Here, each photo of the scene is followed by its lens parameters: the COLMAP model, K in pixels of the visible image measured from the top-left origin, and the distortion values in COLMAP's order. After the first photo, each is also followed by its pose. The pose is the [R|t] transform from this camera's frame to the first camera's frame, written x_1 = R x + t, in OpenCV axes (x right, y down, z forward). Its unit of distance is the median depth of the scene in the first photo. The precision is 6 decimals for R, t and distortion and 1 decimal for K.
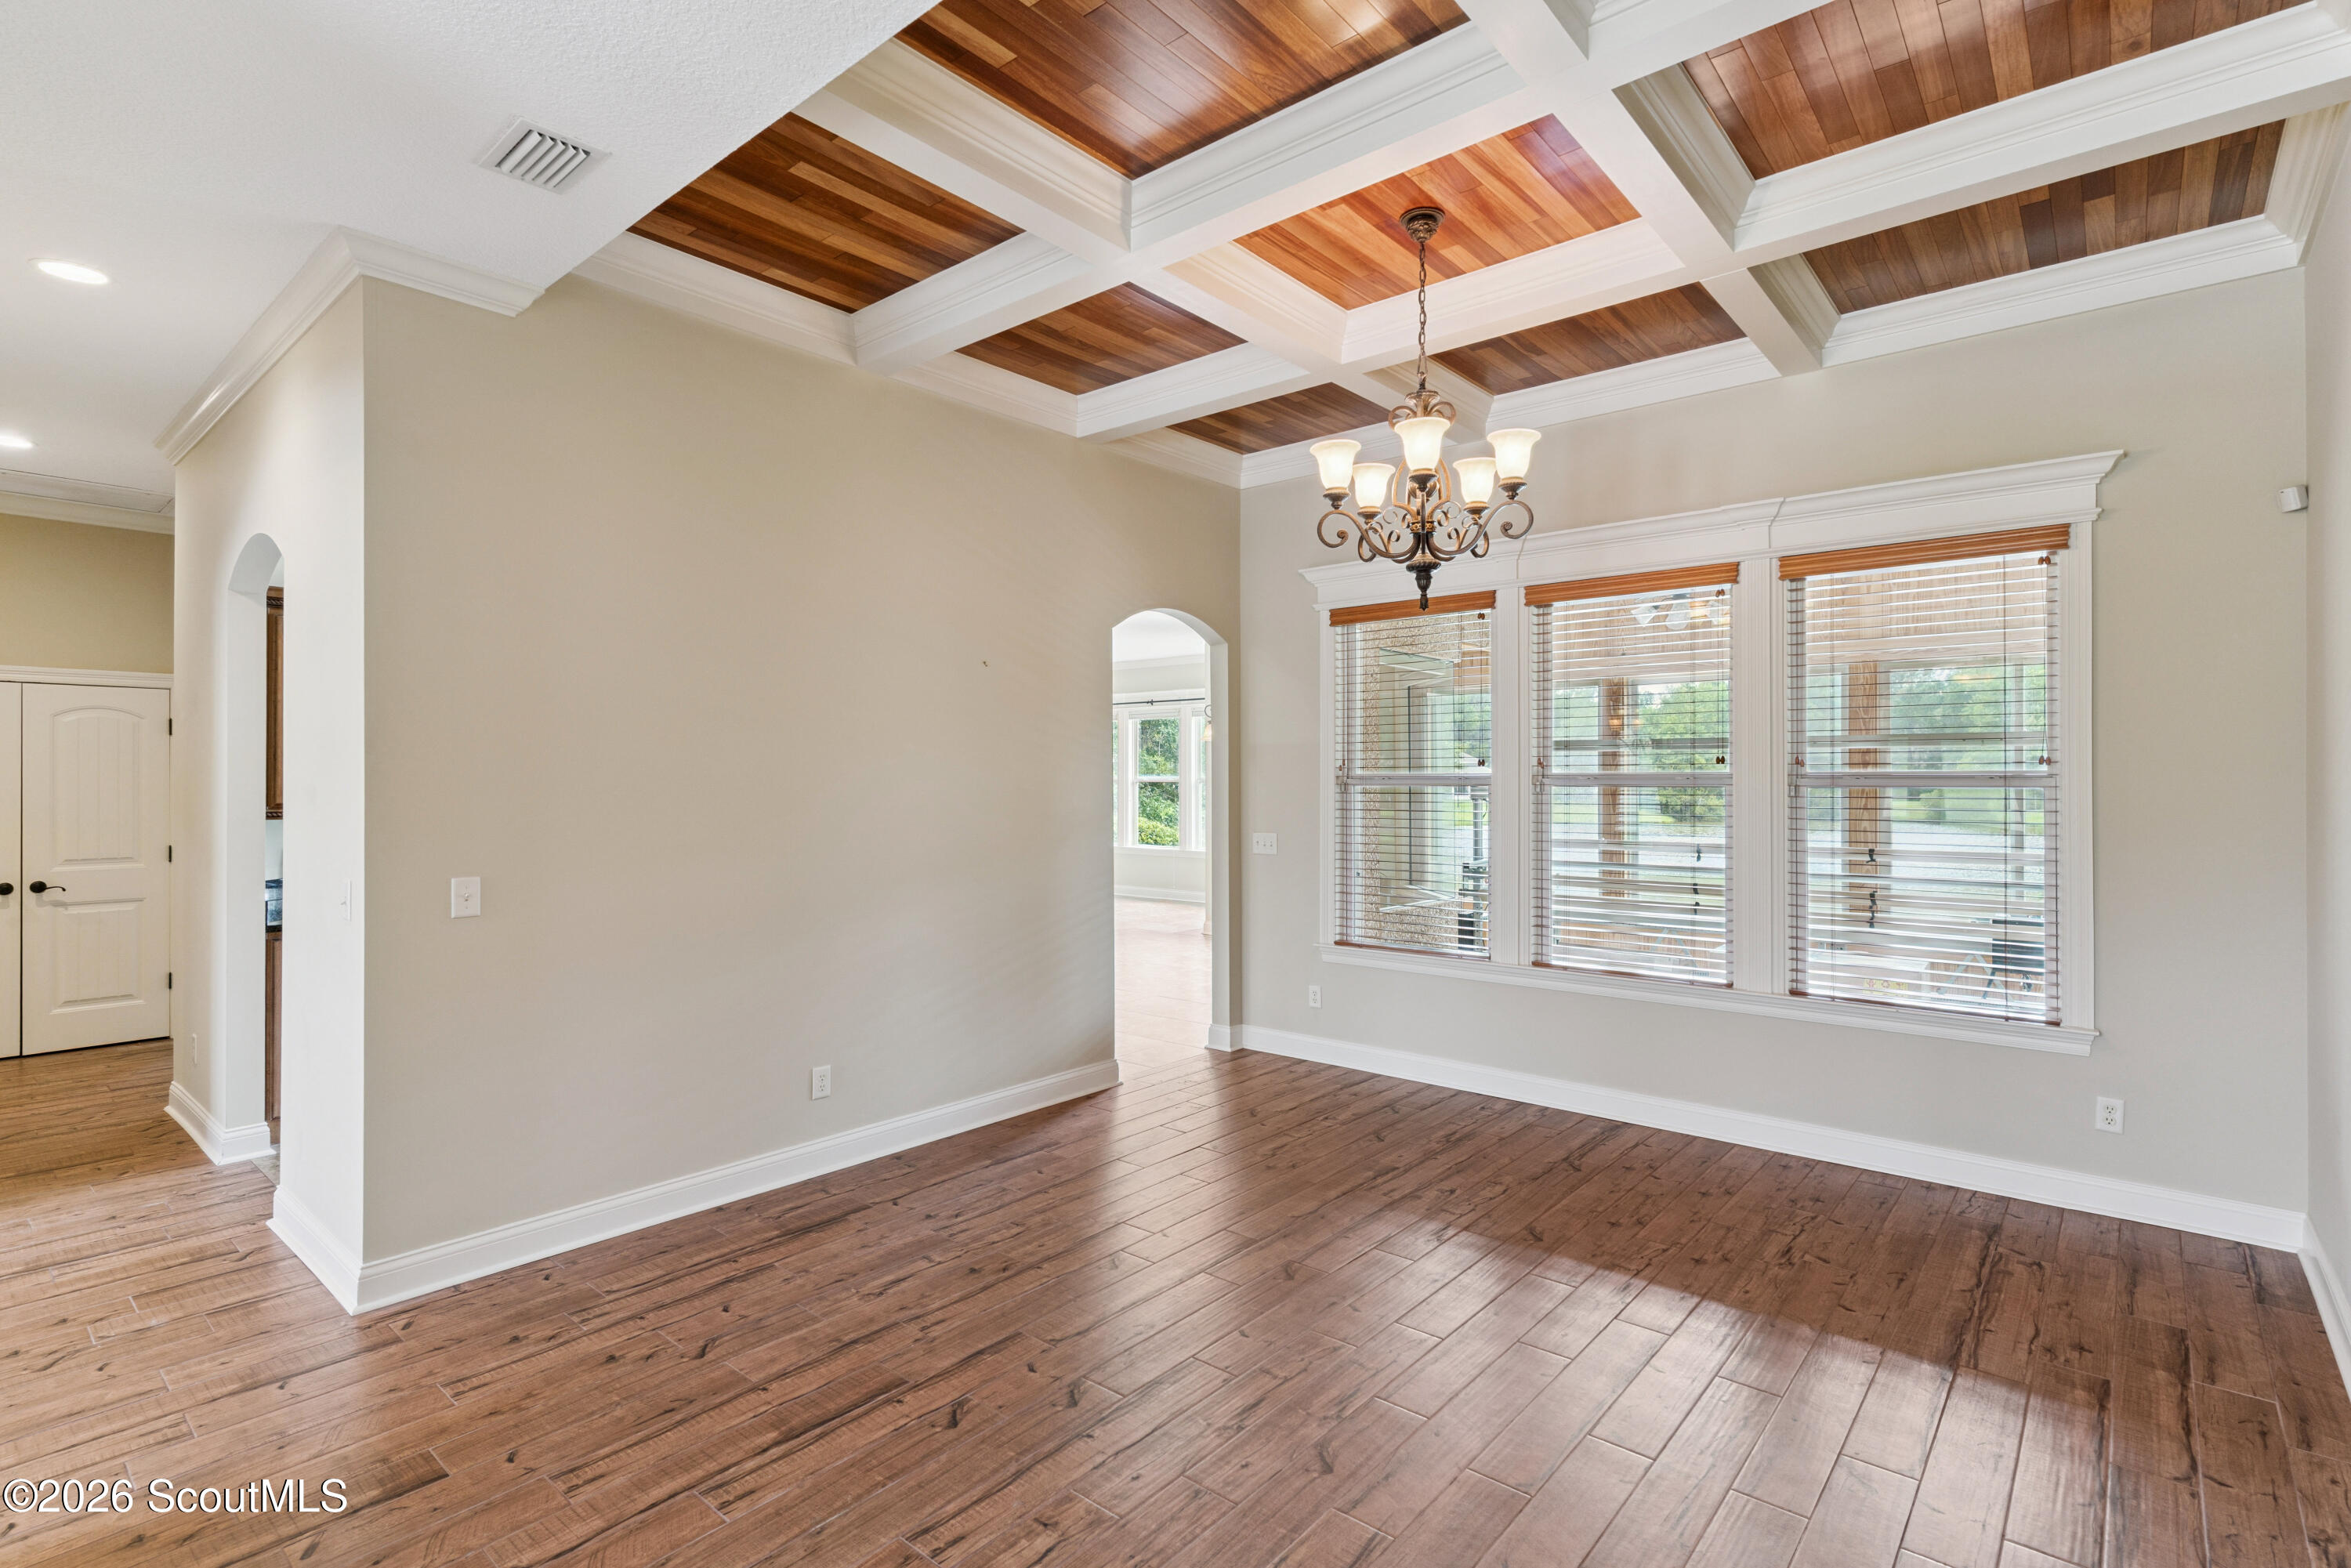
lens RADIAL K [[1116.9, 0, 1153.2], [0, 1116.9, 791.8], [0, 0, 1]] dist [-0.001763, 0.001014]
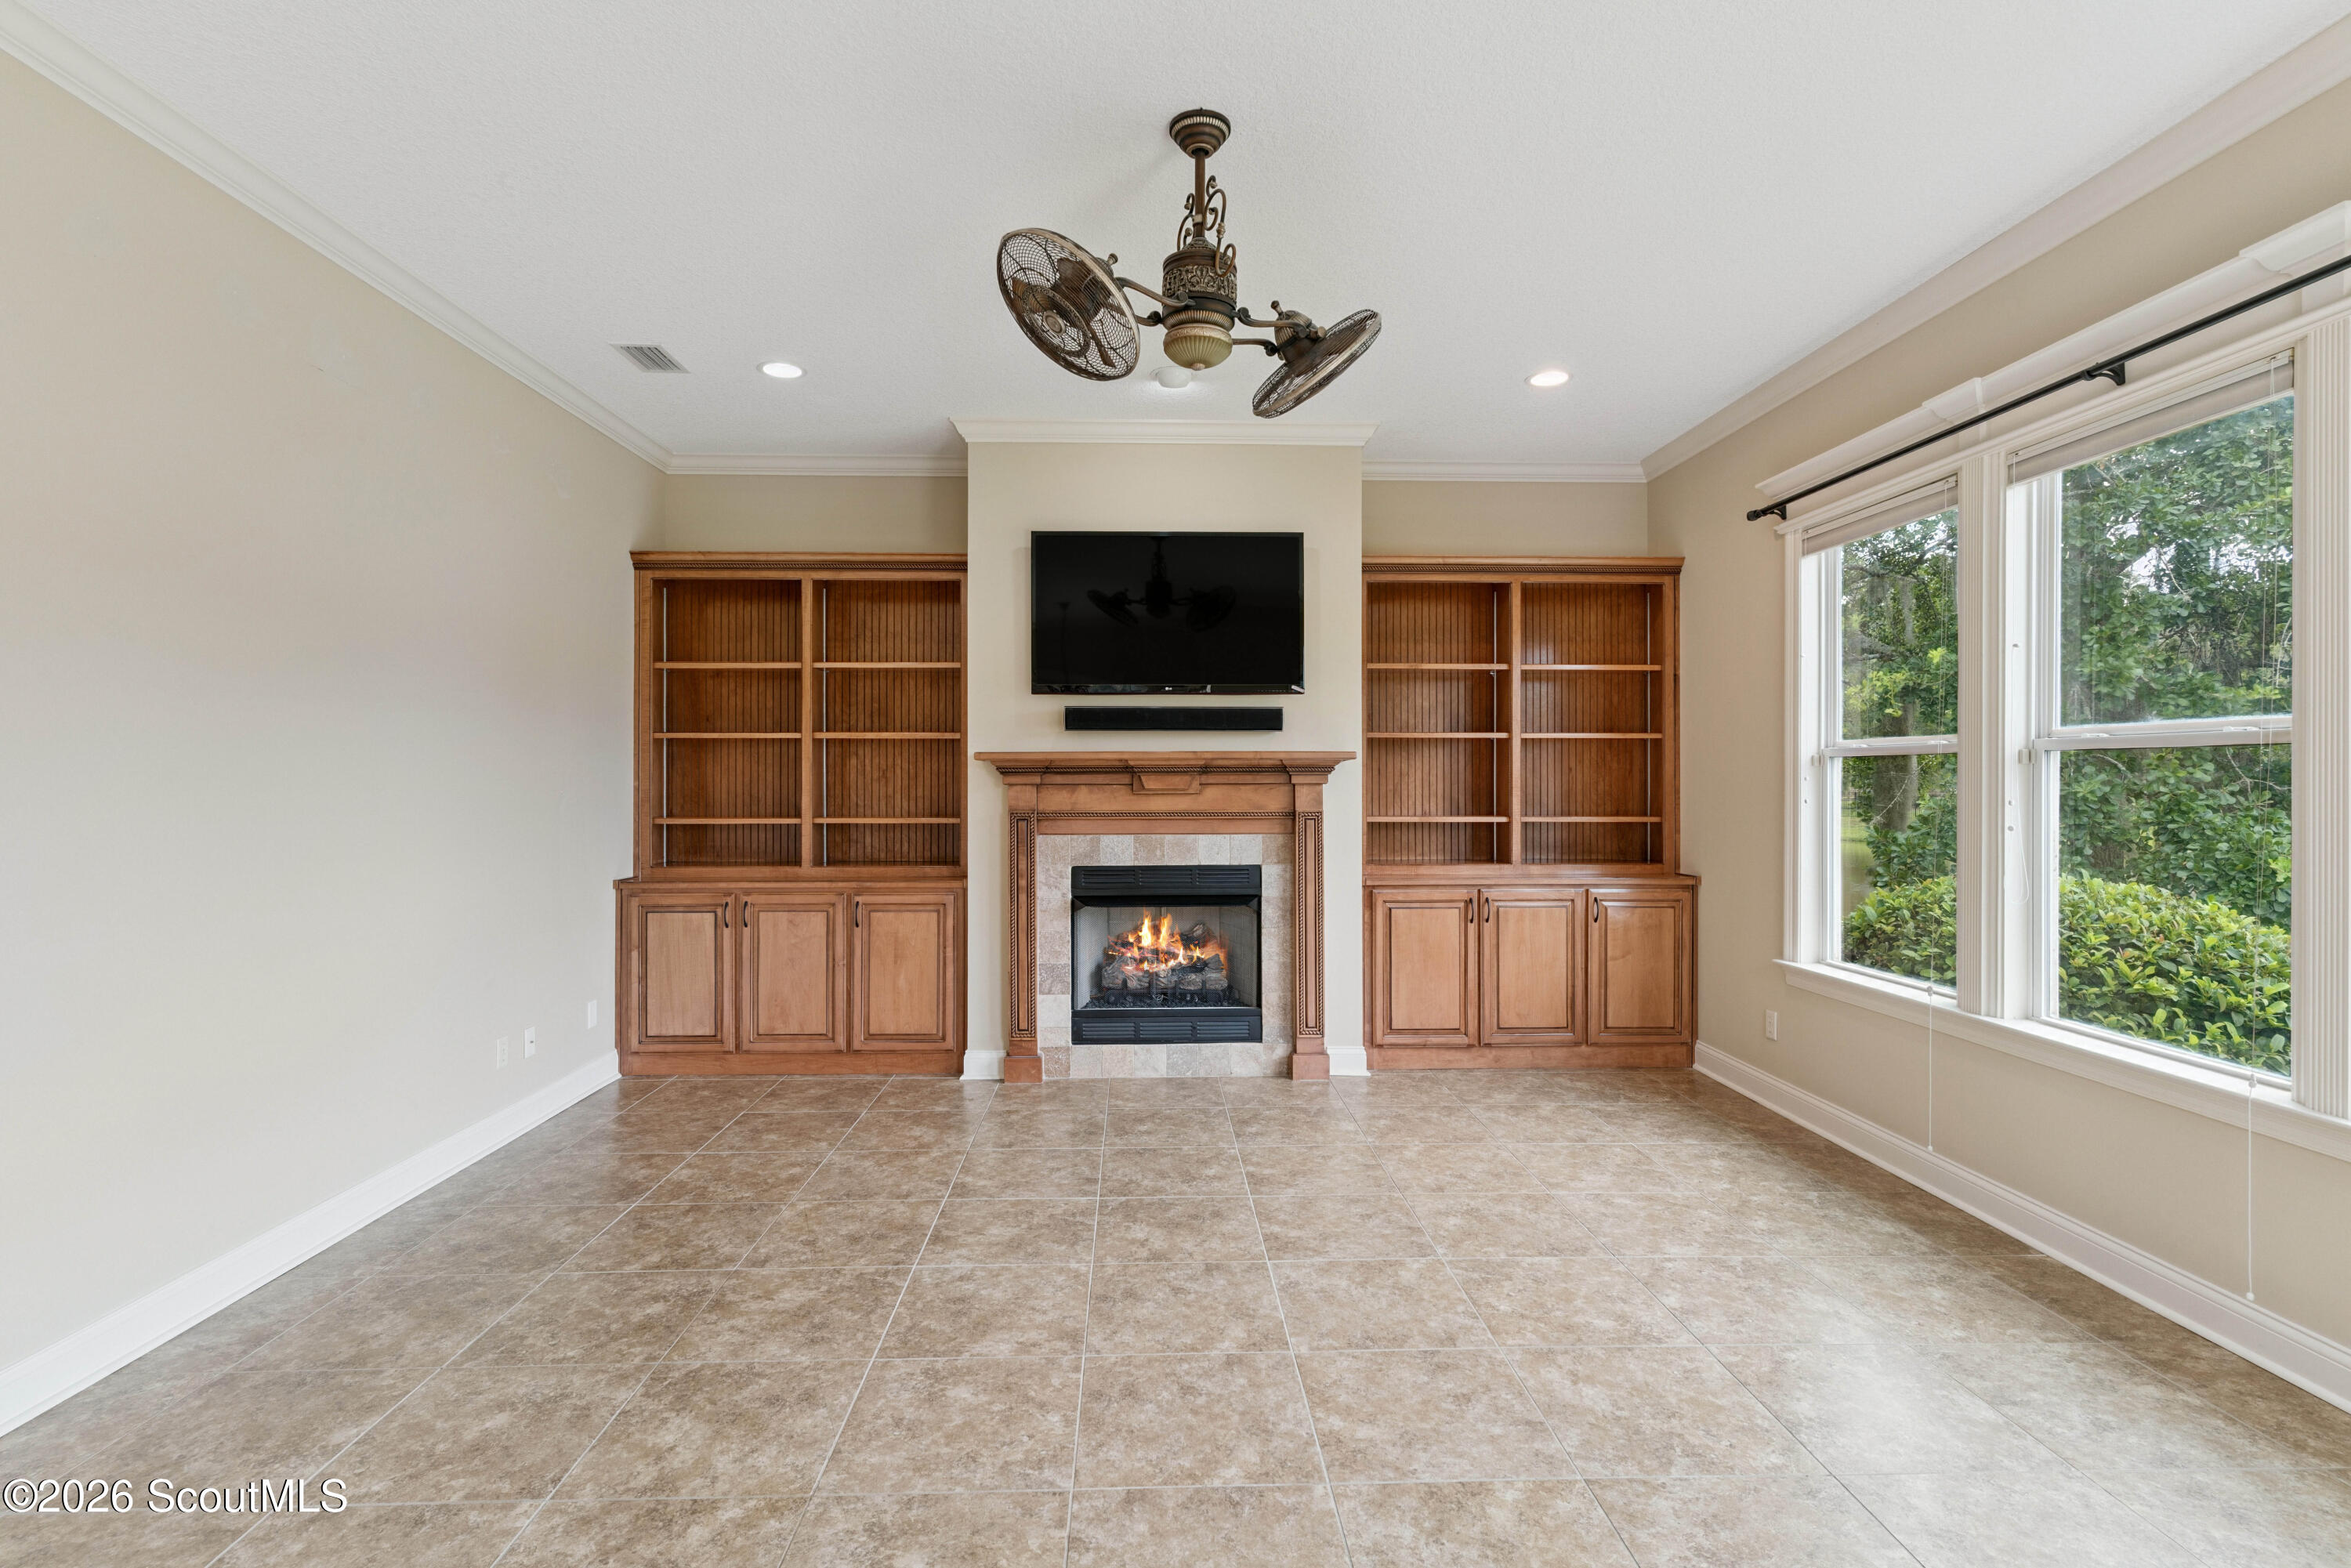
lens RADIAL K [[1116.9, 0, 1170.1], [0, 1116.9, 778.8], [0, 0, 1]] dist [-0.001763, 0.001014]
pose [[0.684529, 0.000516, -0.728986, 0.099610], [-0.009434, 0.999922, -0.008150, 0.004101], [0.728925, 0.012456, 0.684480, 2.418452]]
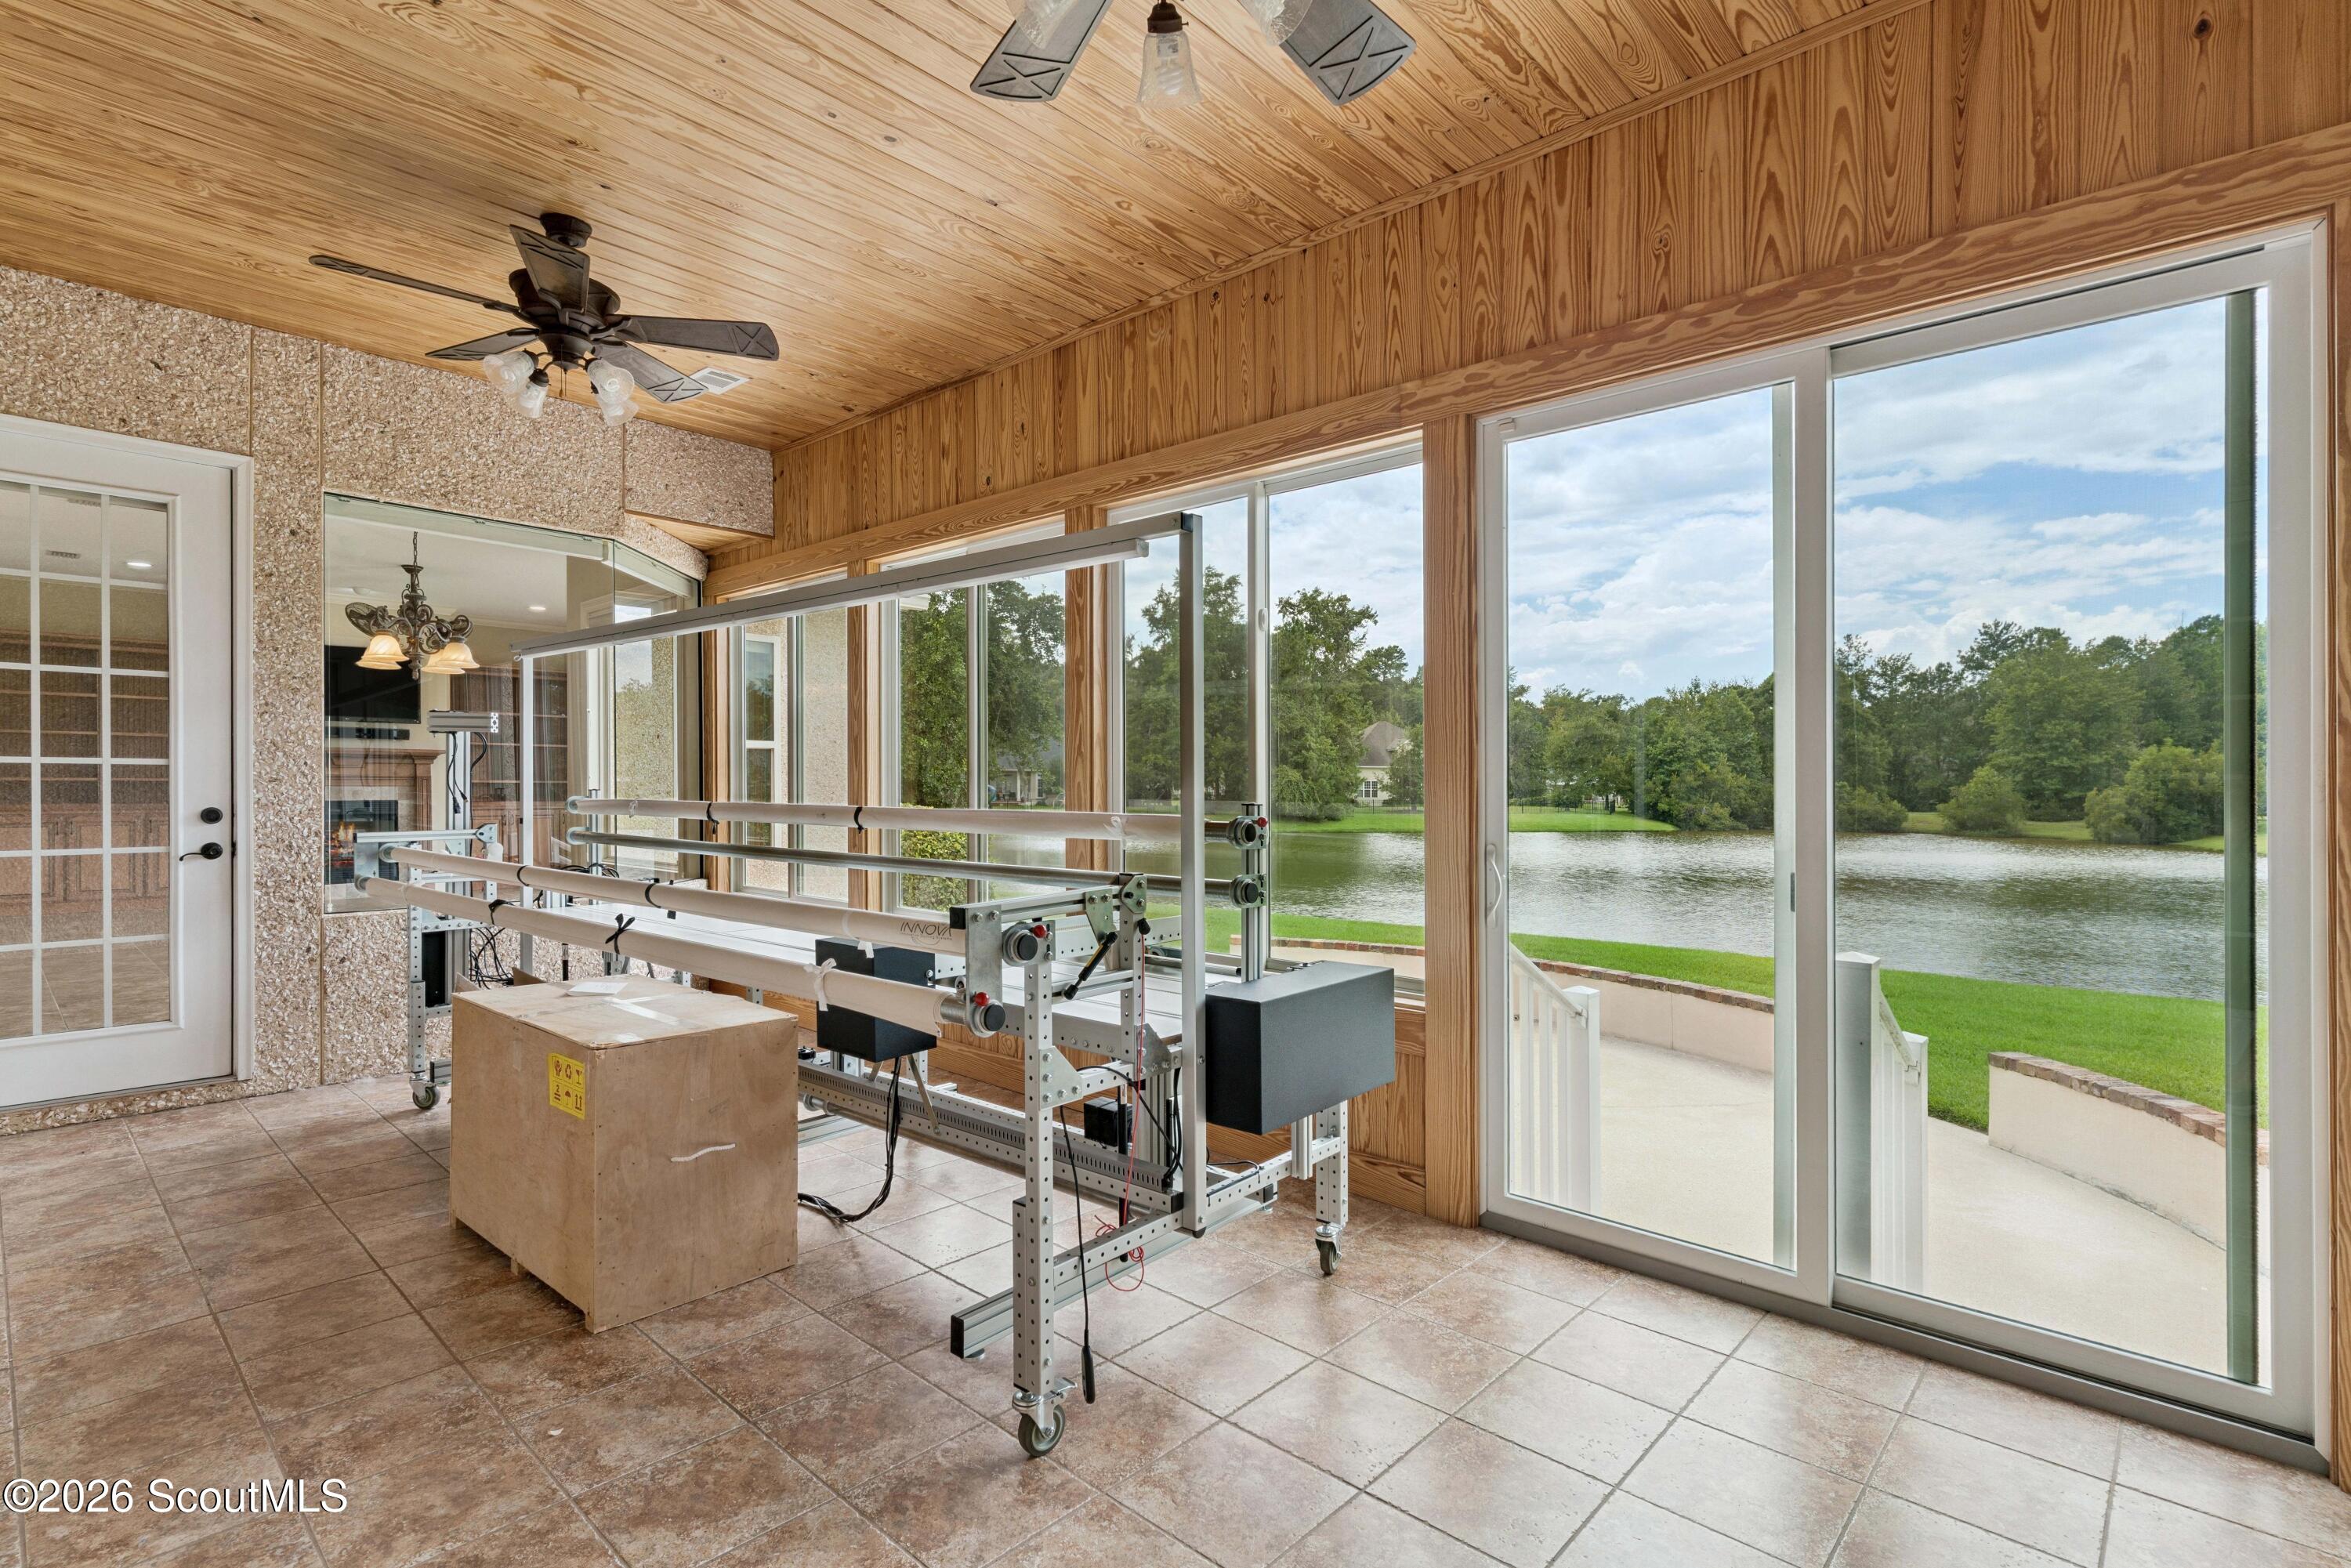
lens RADIAL K [[1116.9, 0, 1175.6], [0, 1116.9, 770.0], [0, 0, 1]] dist [-0.001763, 0.001014]
pose [[0.999624, 0.007113, -0.026497, 1.233178], [-0.007821, 0.999613, -0.026708, 0.071902], [0.026297, 0.026906, 0.999292, 0.673557]]
